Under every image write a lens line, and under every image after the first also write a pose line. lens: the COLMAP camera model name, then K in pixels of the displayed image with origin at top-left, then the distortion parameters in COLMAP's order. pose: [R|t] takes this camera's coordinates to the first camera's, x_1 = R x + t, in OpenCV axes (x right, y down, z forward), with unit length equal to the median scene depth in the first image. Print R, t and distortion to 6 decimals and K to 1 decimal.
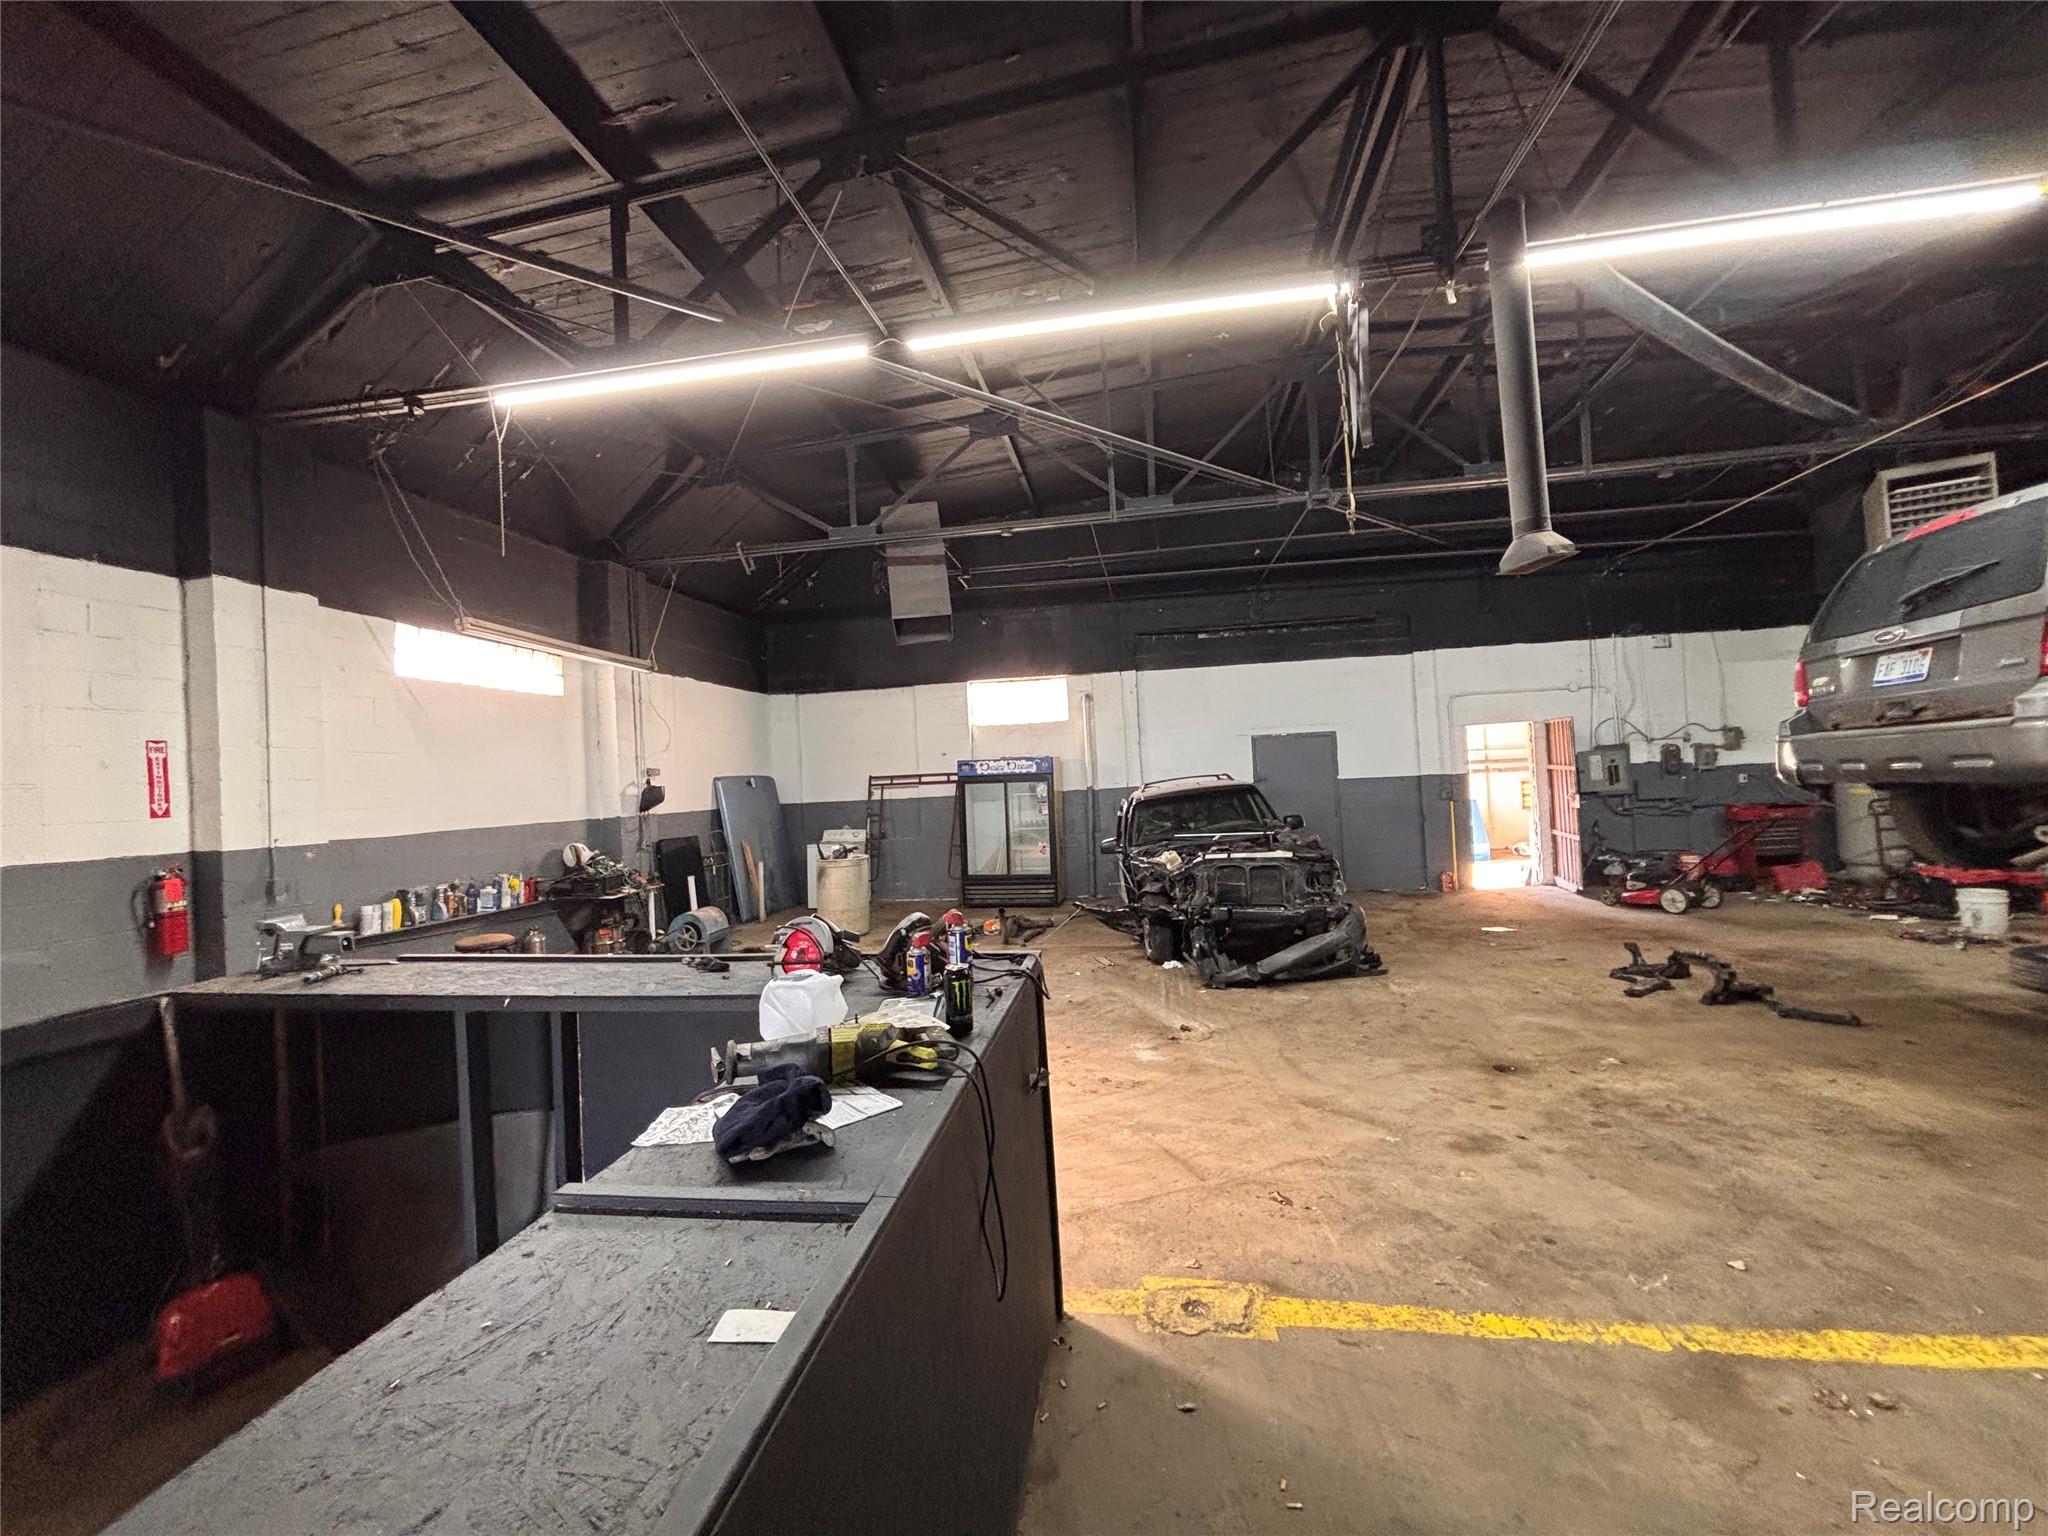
lens RADIAL K [[823.0, 0, 1014.1], [0, 823.0, 763.8], [0, 0, 1]] dist [0.001813, -0.000677]
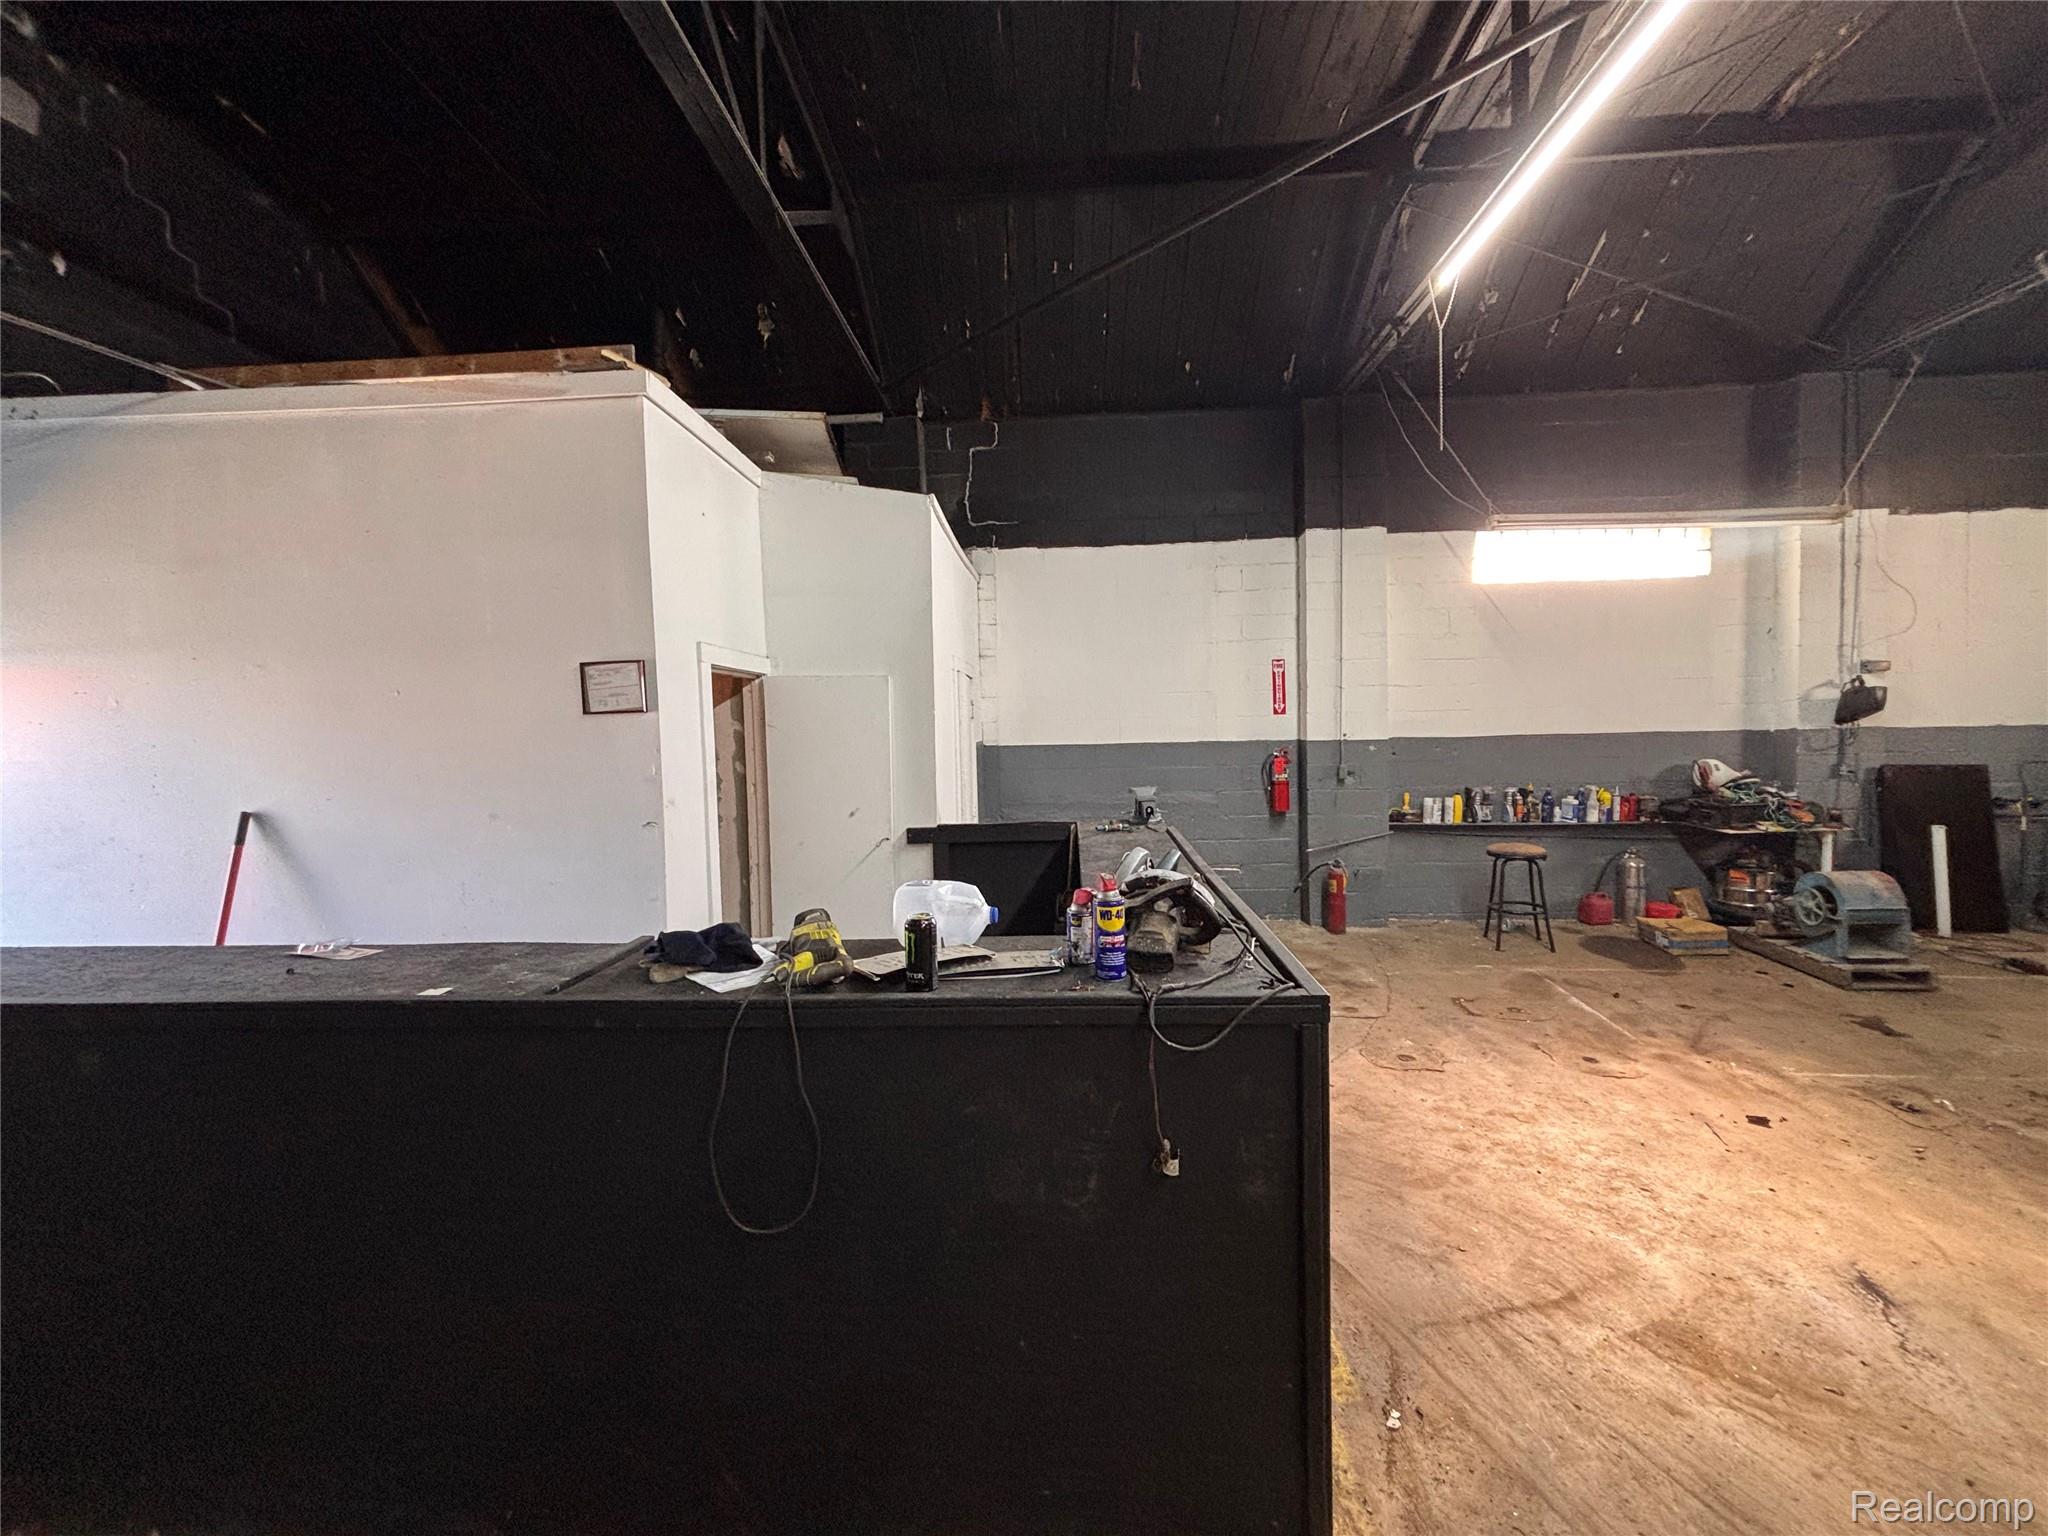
lens RADIAL K [[823.0, 0, 1020.1], [0, 823.0, 770.1], [0, 0, 1]] dist [0.001813, -0.000677]
pose [[0.111660, 0.097036, -0.988997, 0.215887], [0.036829, 0.994133, 0.101698, 0.000606], [0.993064, -0.047780, 0.107431, 0.276910]]
